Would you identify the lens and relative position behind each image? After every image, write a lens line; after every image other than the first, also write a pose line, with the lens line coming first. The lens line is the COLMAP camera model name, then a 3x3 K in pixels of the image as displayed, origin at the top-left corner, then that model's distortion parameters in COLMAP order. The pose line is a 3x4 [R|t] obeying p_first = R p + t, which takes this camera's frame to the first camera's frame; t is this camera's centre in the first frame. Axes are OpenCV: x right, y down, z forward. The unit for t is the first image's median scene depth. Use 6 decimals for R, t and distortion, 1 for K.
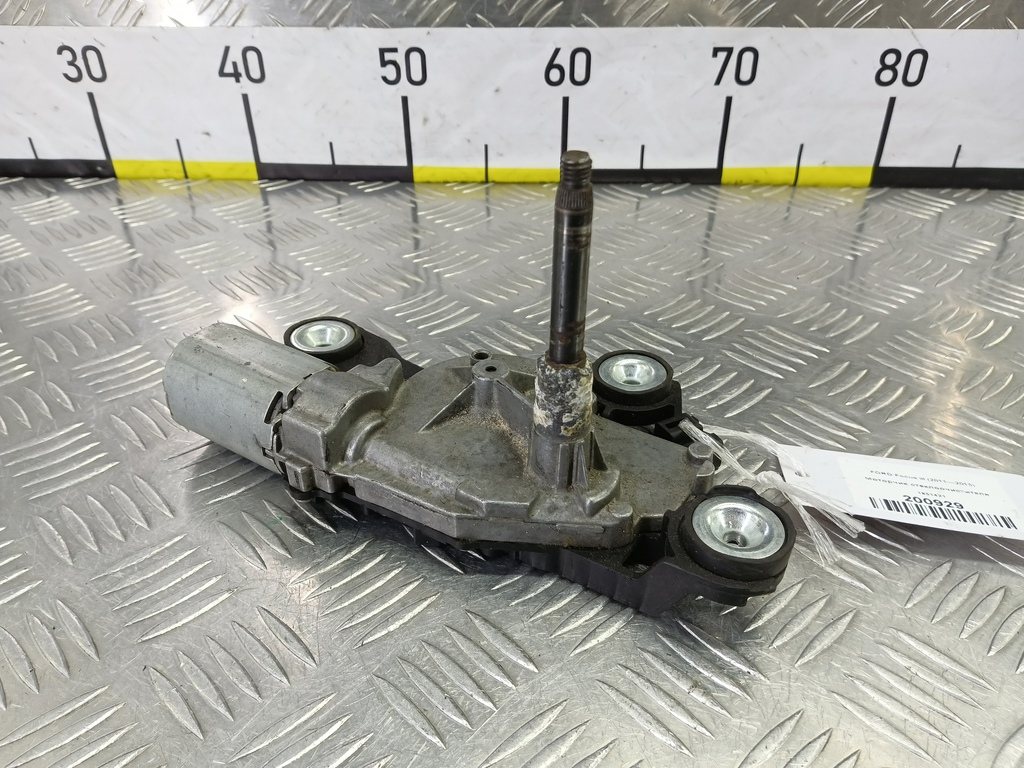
lens RADIAL K [[803.1, 0, 517.1], [0, 803.1, 382.0], [0, 0, 1]] dist [-0.003072, -0.030610]
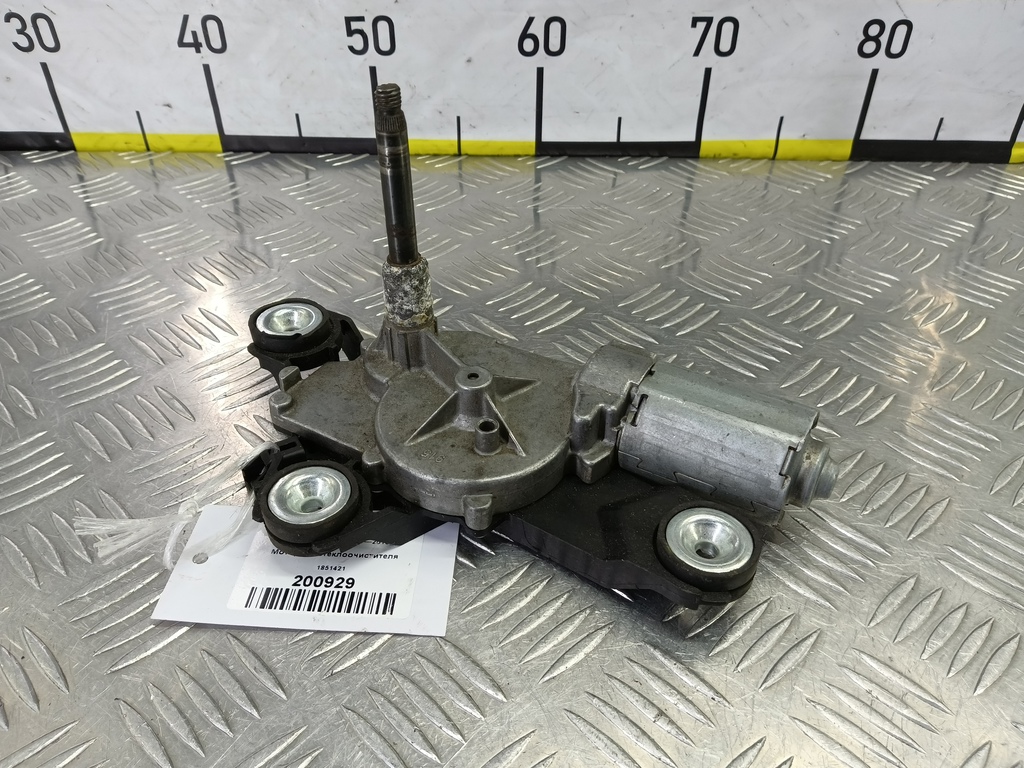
lens RADIAL K [[803.1, 0, 514.0], [0, 803.1, 382.2], [0, 0, 1]] dist [-0.003072, -0.030610]
pose [[0.999780, -0.005598, 0.020224, 0.009674], [0.004080, 0.997224, 0.074349, -0.064025], [-0.020584, -0.074250, 0.997027, 0.011413]]
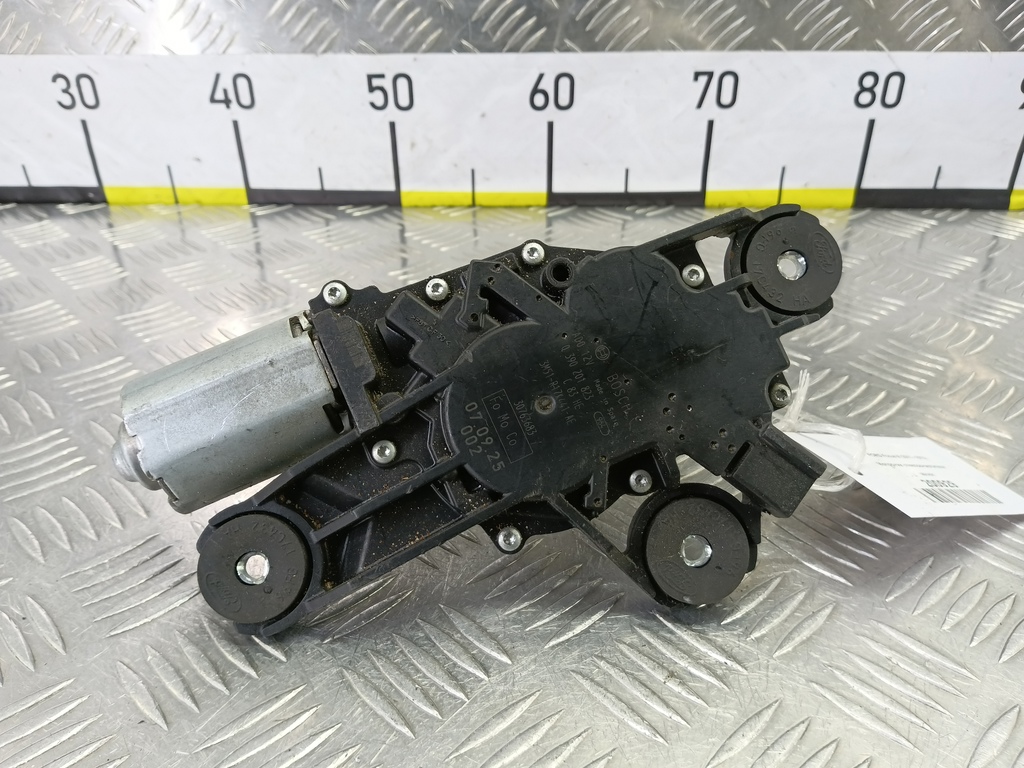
lens RADIAL K [[803.1, 0, 514.4], [0, 803.1, 384.7], [0, 0, 1]] dist [-0.003072, -0.030610]
pose [[0.999989, -0.004764, -0.000263, 0.017590], [0.004744, 0.998658, -0.051564, 0.039780], [0.000508, 0.051562, 0.998670, 0.001056]]
